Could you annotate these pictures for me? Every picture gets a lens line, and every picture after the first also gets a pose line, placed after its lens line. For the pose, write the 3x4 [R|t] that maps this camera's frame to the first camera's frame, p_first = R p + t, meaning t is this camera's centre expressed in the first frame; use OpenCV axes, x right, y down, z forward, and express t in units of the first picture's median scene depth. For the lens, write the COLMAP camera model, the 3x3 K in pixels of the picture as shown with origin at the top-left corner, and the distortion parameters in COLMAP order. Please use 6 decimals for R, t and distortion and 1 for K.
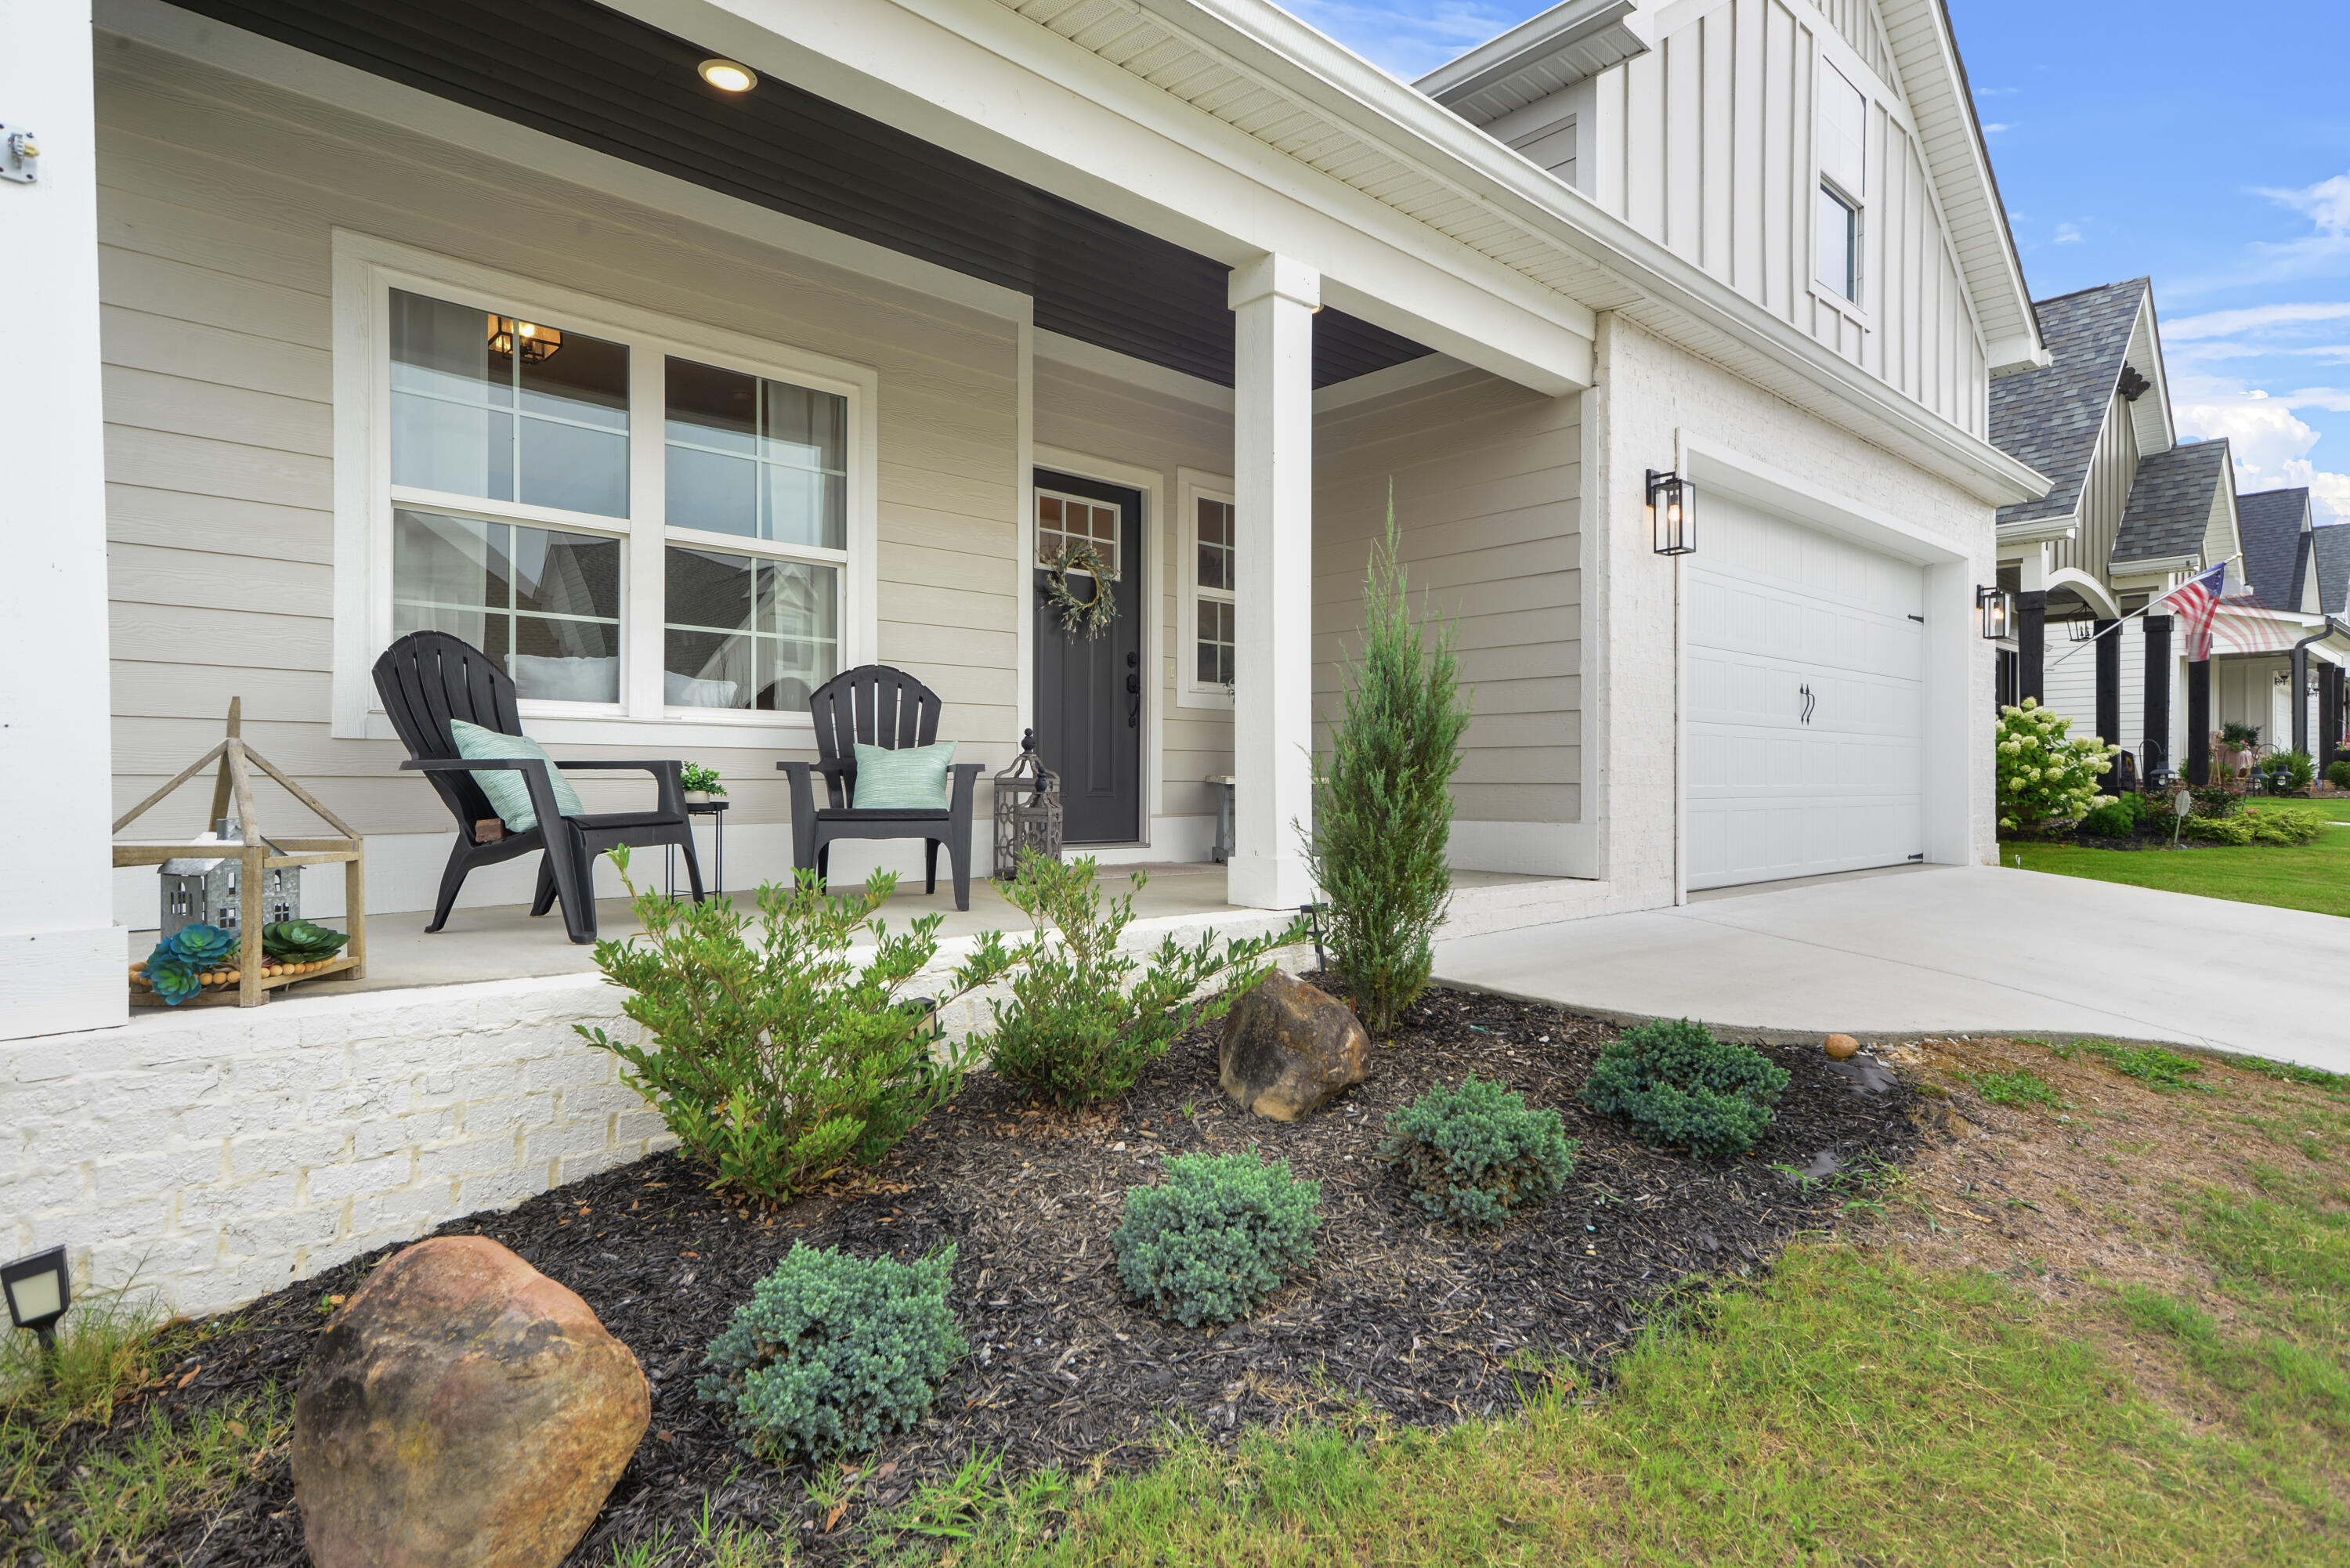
lens RADIAL K [[1236.1, 0, 1175.0], [0, 1236.1, 784.0], [0, 0, 1]] dist [0.019503, 0.014933]
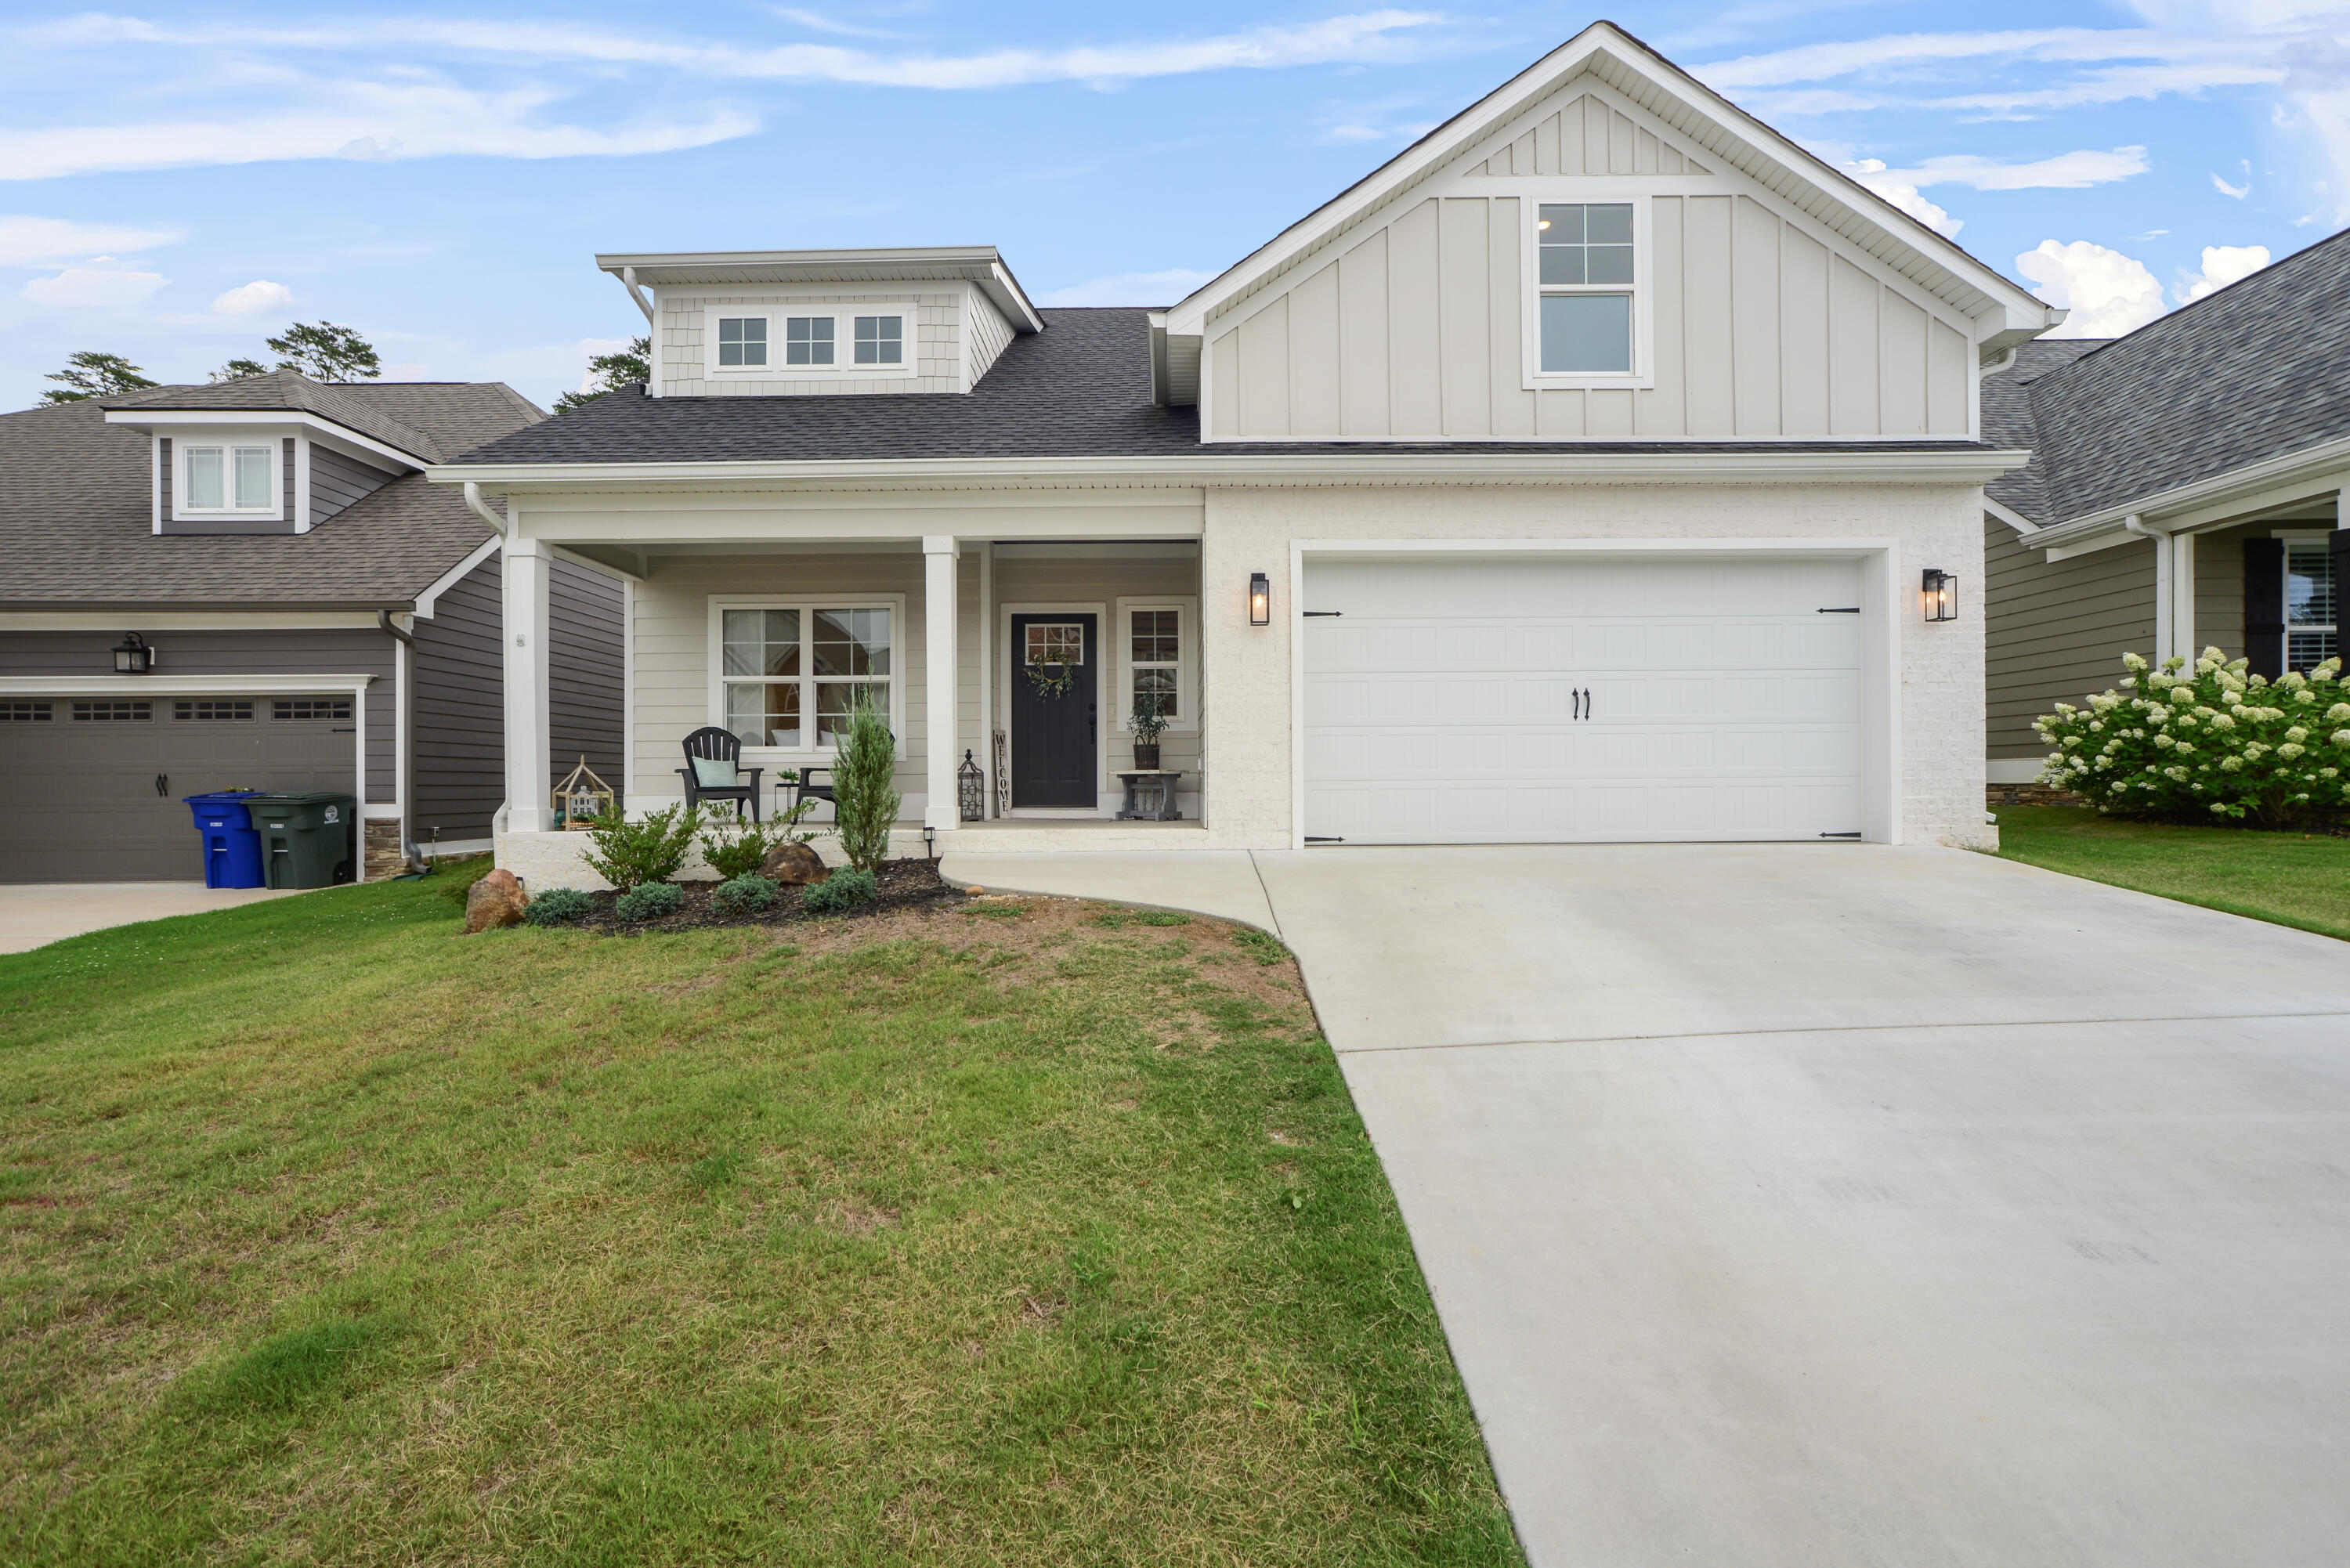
lens RADIAL K [[1036.9, 0, 1175.0], [0, 1036.9, 784.0], [0, 0, 1]] dist [-0.001393, 0.000616]
pose [[0.734609, -0.004060, -0.678478, 1.459760], [0.008025, 0.999964, 0.002705, 0.014953], [0.678443, -0.007432, 0.734615, -0.062562]]
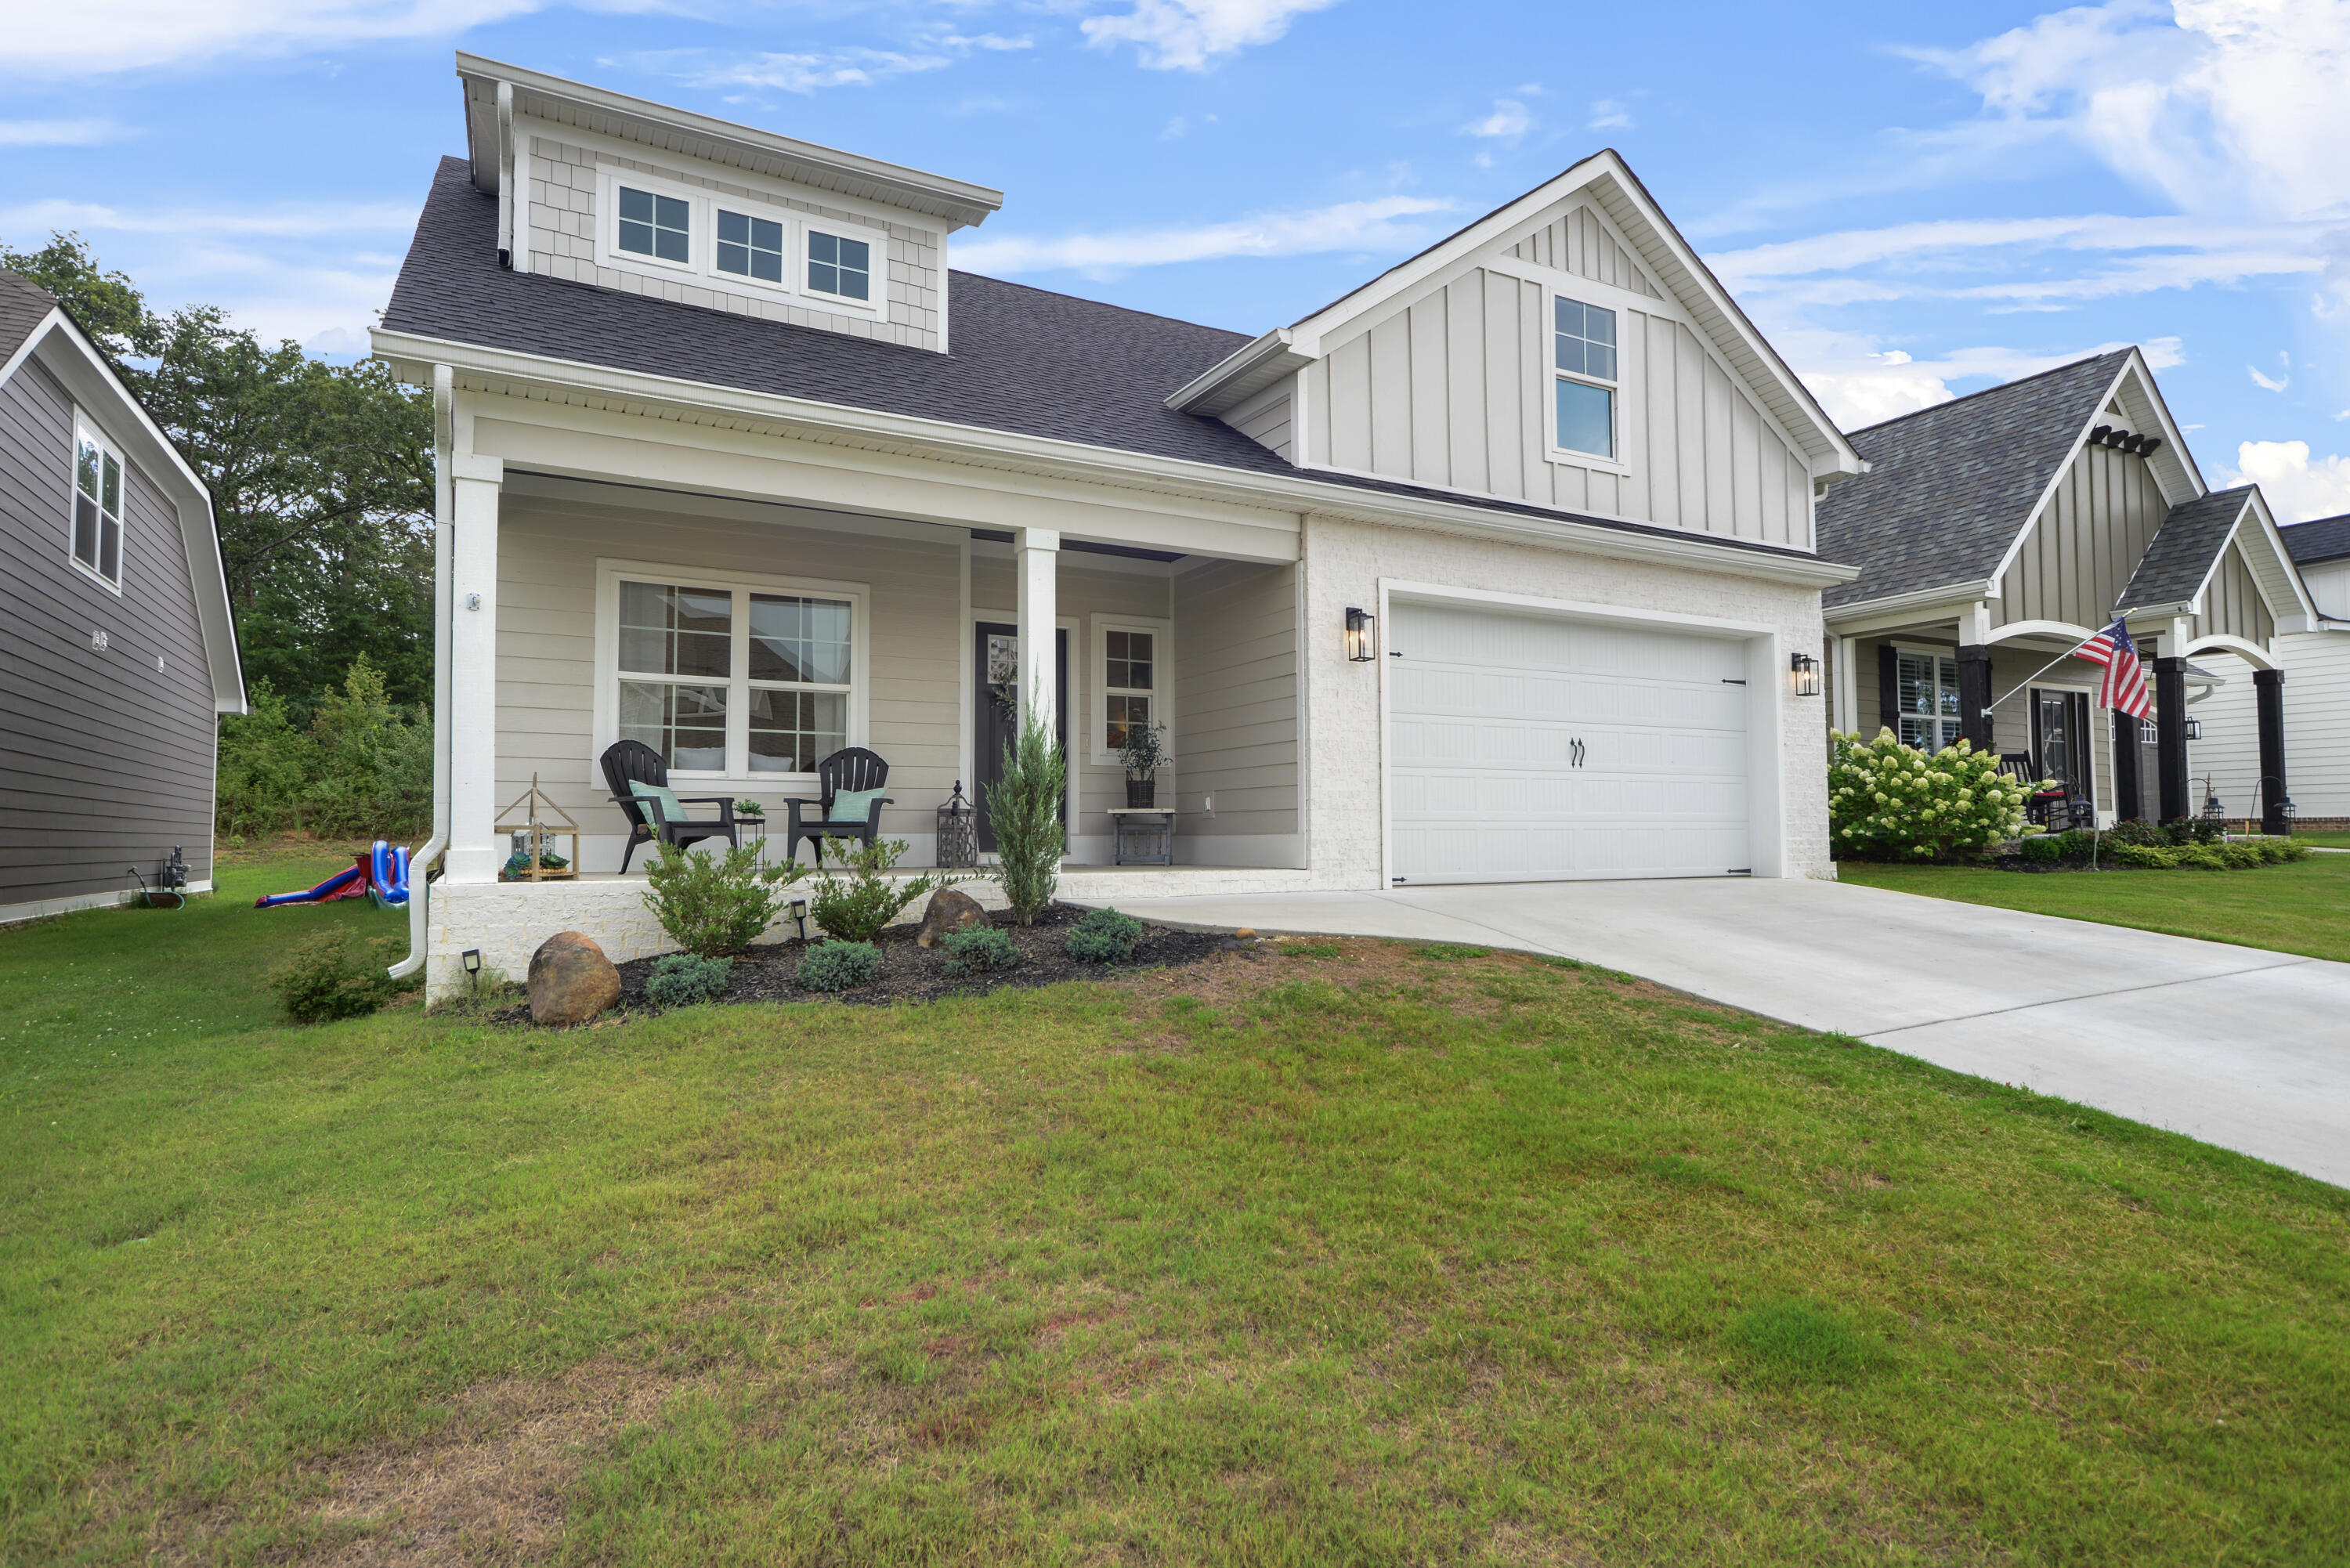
lens RADIAL K [[1244.4, 0, 1175.0], [0, 1244.4, 784.0], [0, 0, 1]] dist [0.032564, 0.000764]
pose [[0.971233, -0.016305, -0.237573, 0.648435], [0.005923, 0.998999, -0.044348, 0.044131], [0.238058, 0.041665, 0.970357, -0.682120]]
